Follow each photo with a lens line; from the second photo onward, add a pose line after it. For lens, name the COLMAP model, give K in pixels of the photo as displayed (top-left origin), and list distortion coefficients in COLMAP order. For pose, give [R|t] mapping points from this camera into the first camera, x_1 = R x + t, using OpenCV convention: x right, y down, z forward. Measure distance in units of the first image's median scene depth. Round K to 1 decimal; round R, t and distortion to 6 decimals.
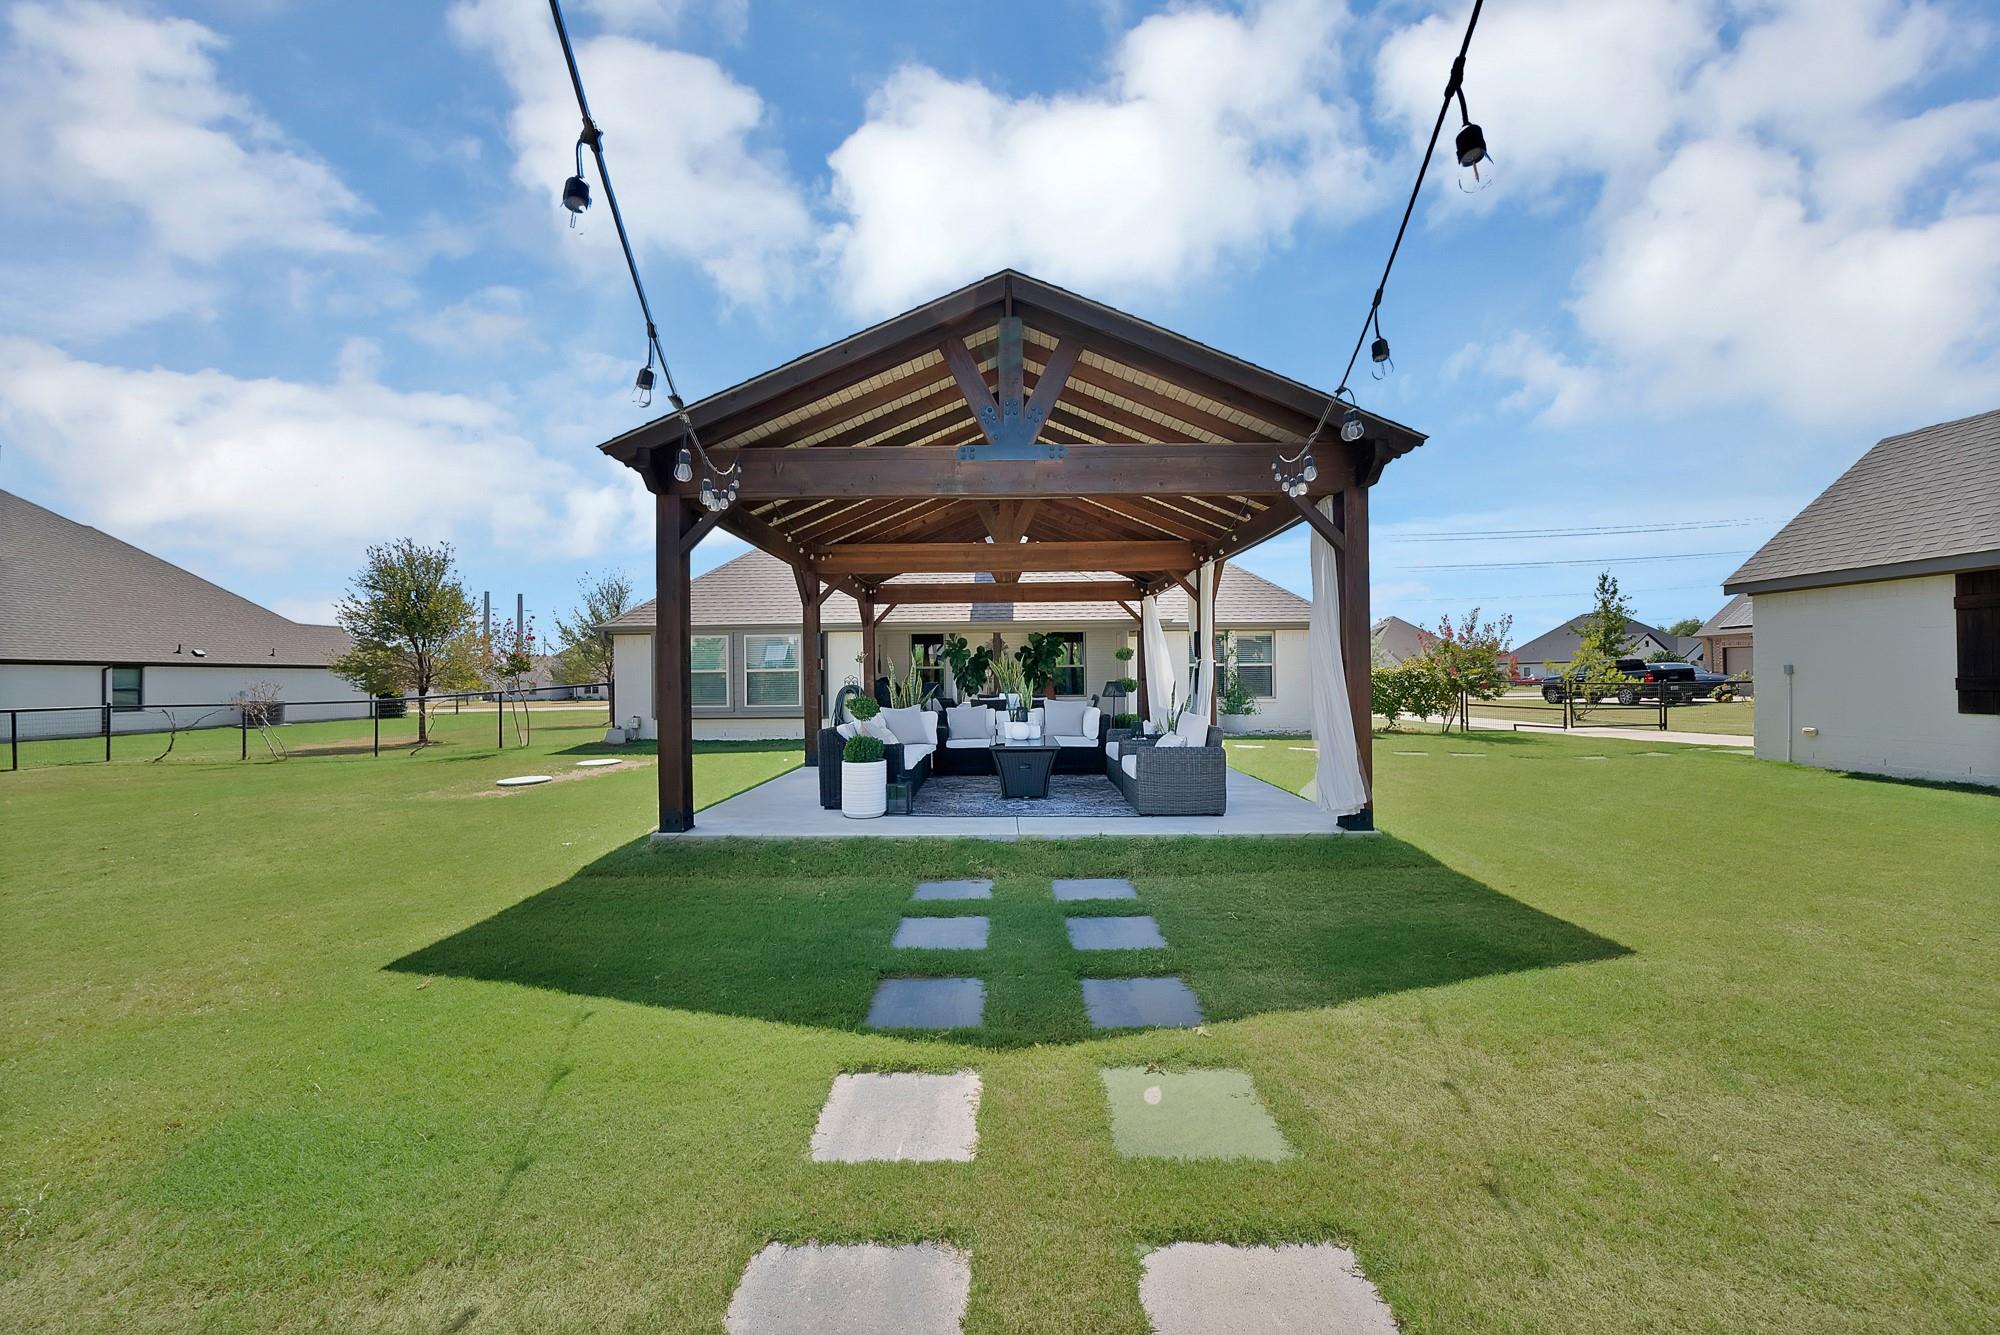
lens RADIAL K [[733.5, 0, 1006.0], [0, 733.5, 671.3], [0, 0, 1]] dist [-0.015410, 0.000382]
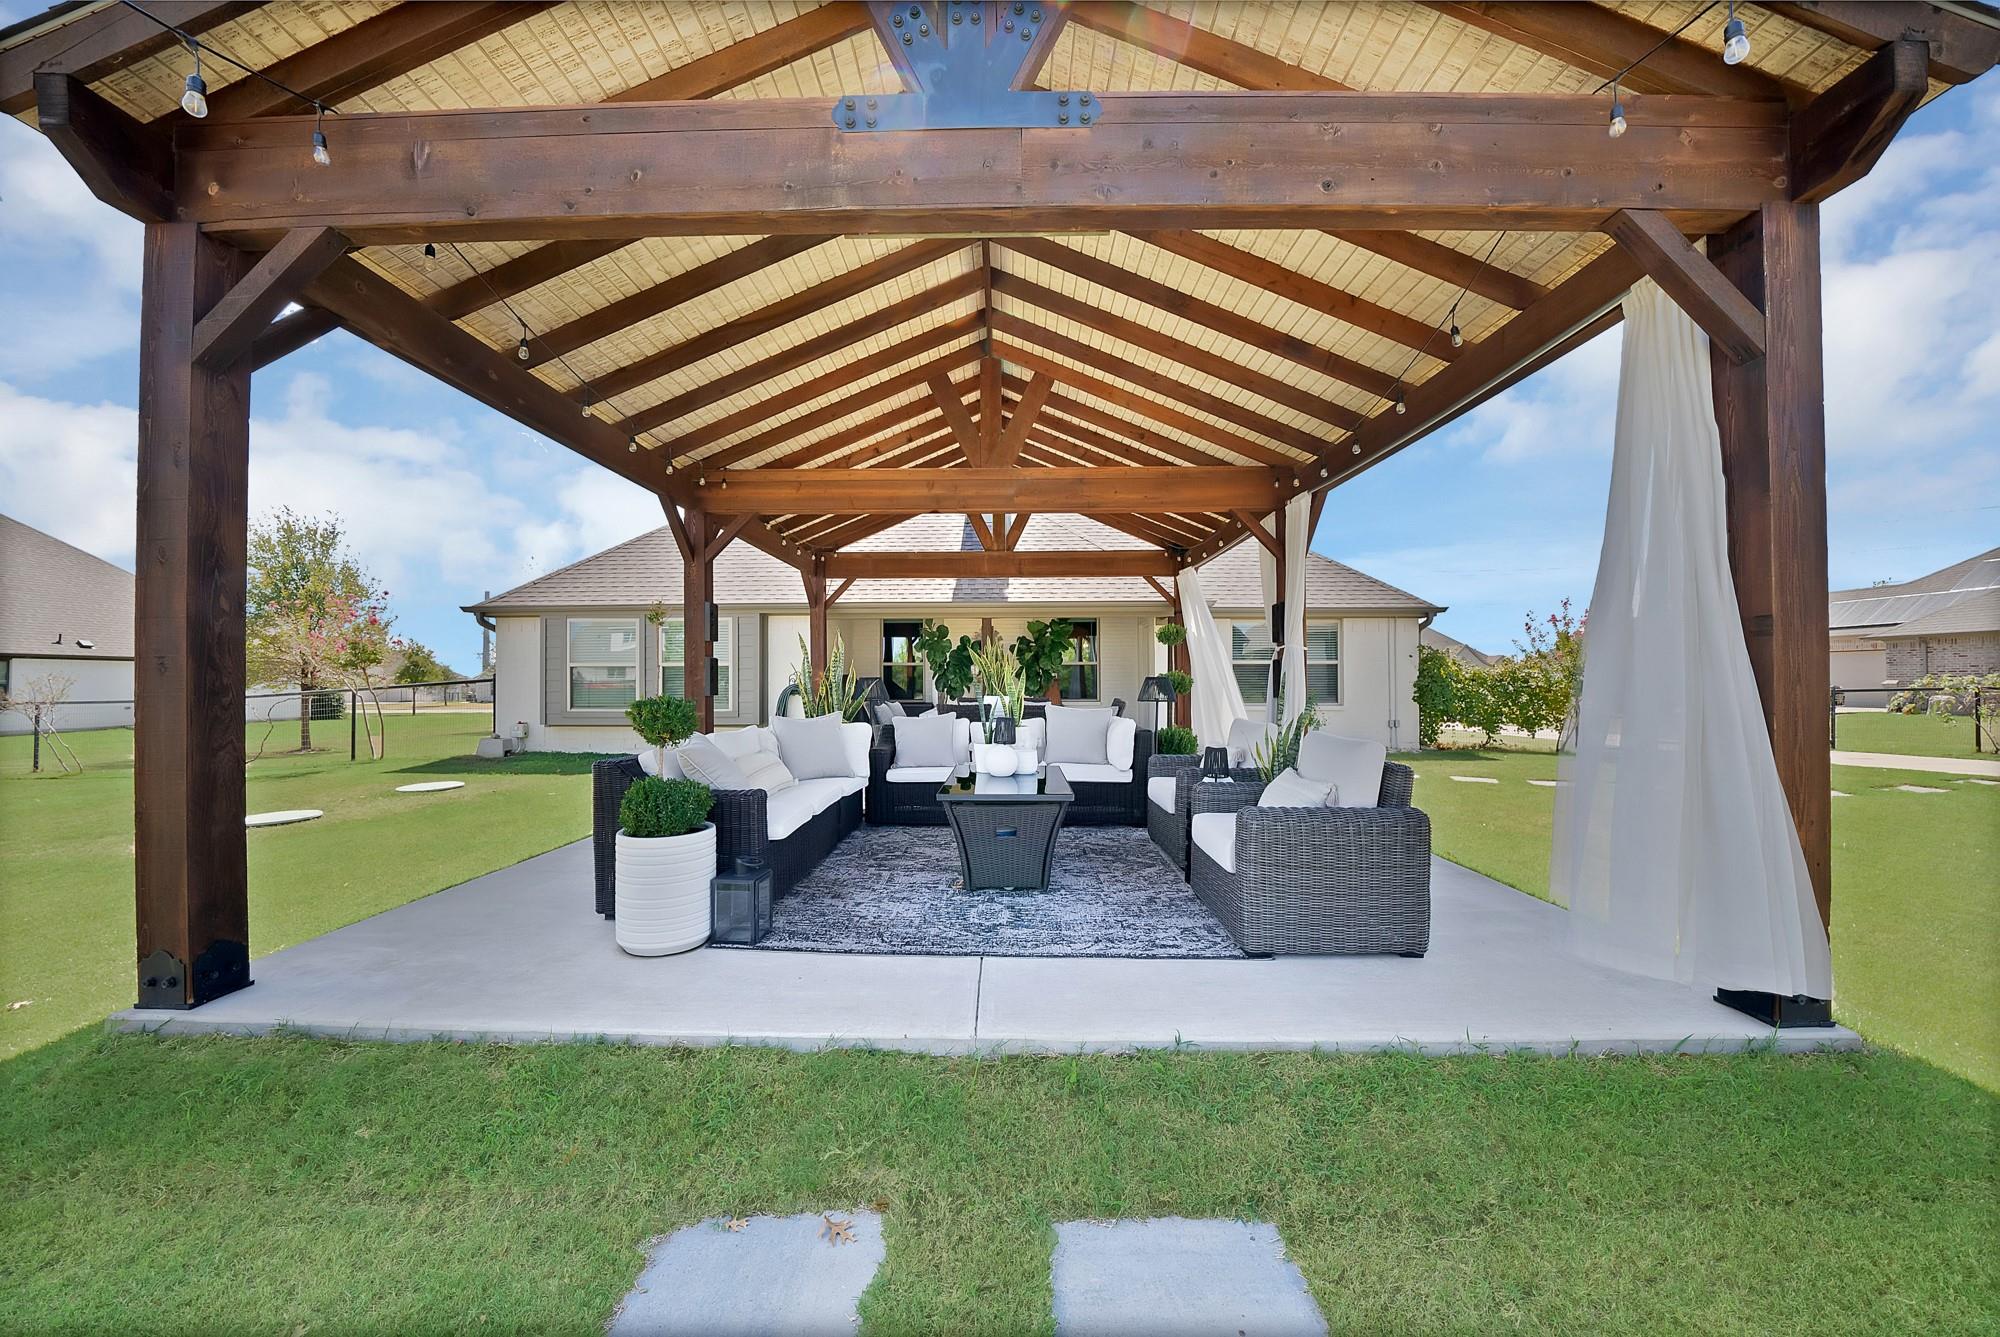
lens RADIAL K [[733.5, 0, 1003.4], [0, 733.5, 672.5], [0, 0, 1]] dist [-0.015410, 0.000382]
pose [[0.999917, 0.007774, -0.010266, 0.016745], [-0.007826, 0.999957, -0.005027, 0.010497], [0.010226, 0.005107, 0.999935, 0.275979]]
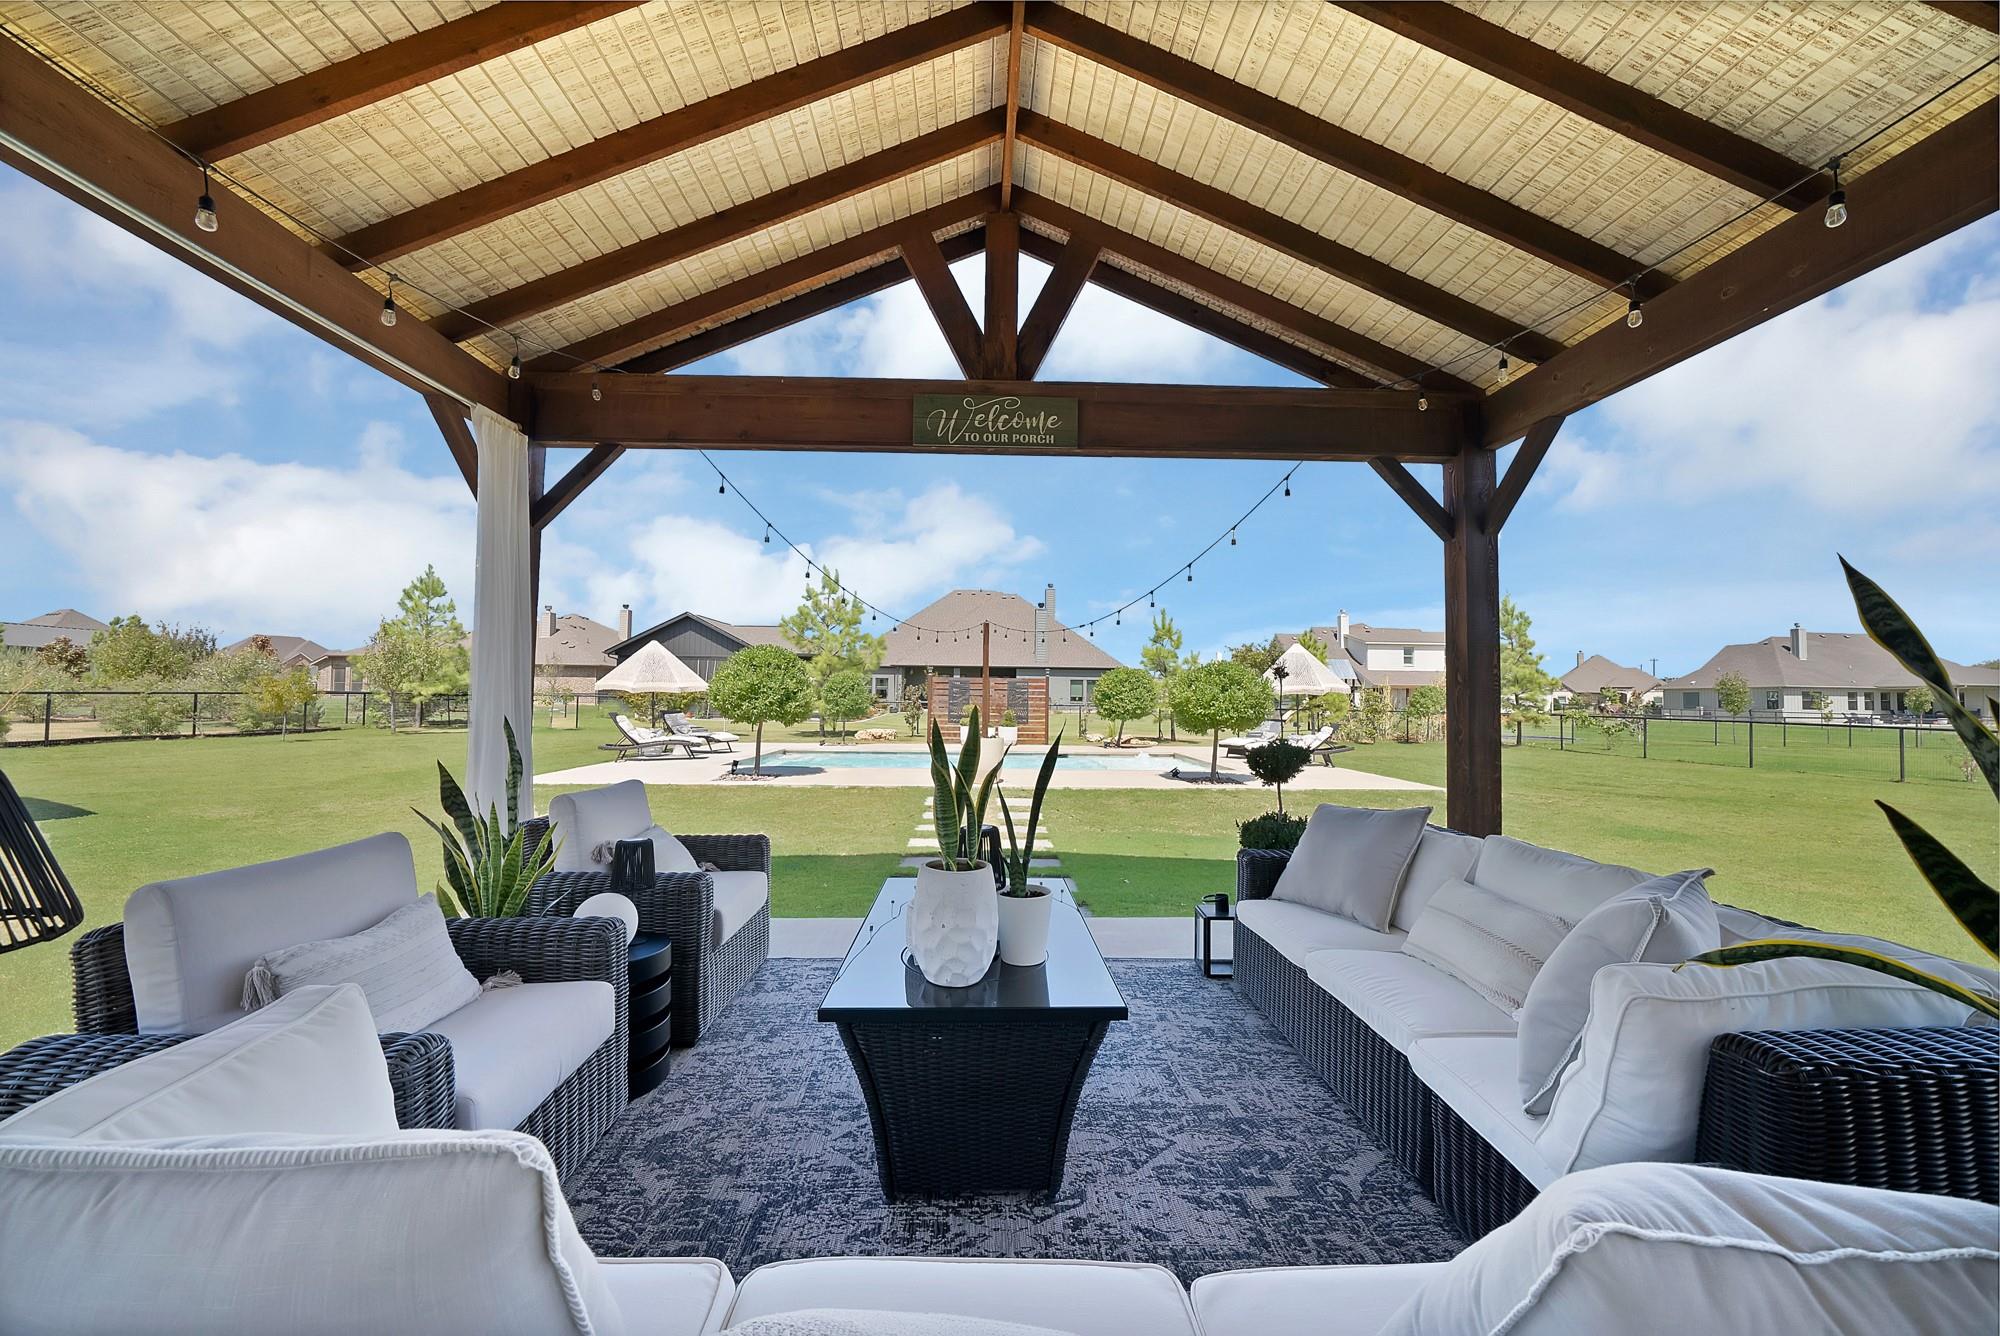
lens RADIAL K [[733.5, 0, 998.9], [0, 733.5, 688.9], [0, 0, 1]] dist [-0.015410, 0.000382]
pose [[-0.999499, -0.000344, -0.031635, 0.014922], [0.000303, 0.999791, -0.020448, 0.004419], [0.031635, -0.020447, -0.999290, 0.754910]]
